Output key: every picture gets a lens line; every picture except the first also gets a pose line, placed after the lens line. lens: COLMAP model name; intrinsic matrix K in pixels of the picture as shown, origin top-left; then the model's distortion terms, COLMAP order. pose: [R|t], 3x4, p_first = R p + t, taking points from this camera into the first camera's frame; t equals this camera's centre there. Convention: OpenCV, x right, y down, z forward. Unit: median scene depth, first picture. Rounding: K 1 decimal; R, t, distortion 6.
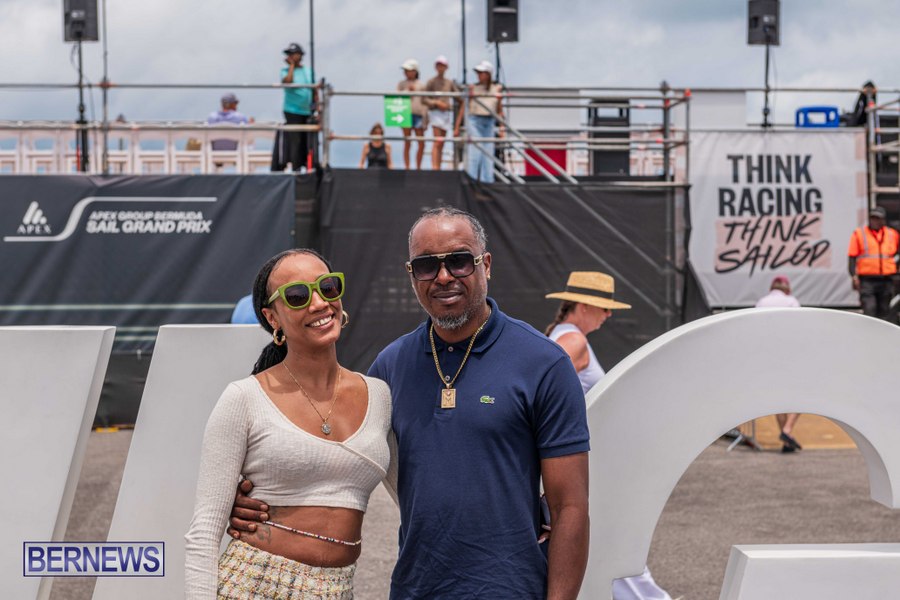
lens RADIAL K [[1887.0, 0, 452.9], [0, 1887.0, 301.2], [0, 0, 1]] dist [-0.005579, 0.000000]
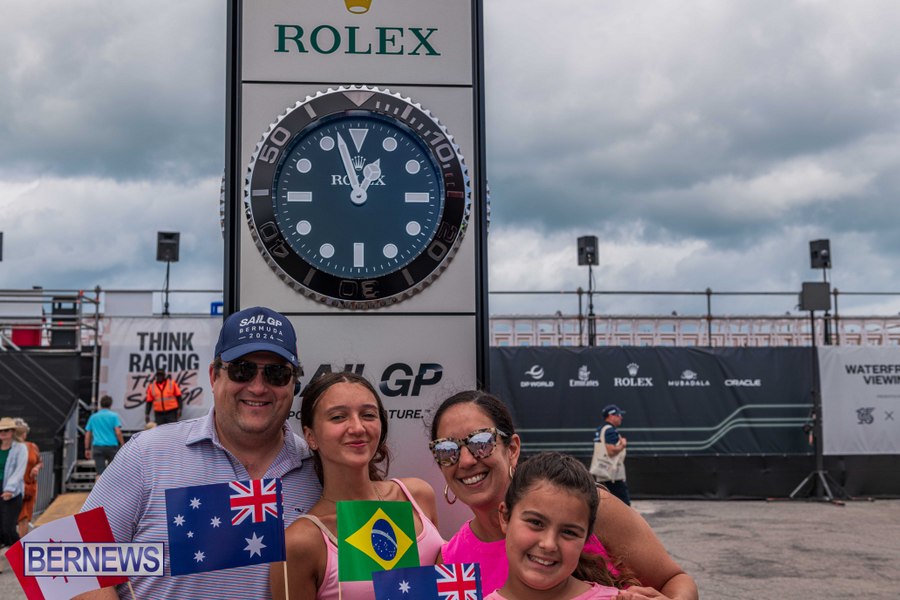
lens RADIAL K [[1155.4, 0, 451.7], [0, 1155.4, 297.0], [0, 0, 1]] dist [0.011327, 0.000000]
pose [[0.999315, -0.001050, -0.036982, 0.440167], [-0.002937, 0.994192, -0.107583, -0.004537], [0.036880, 0.107618, 0.993508, 0.055452]]
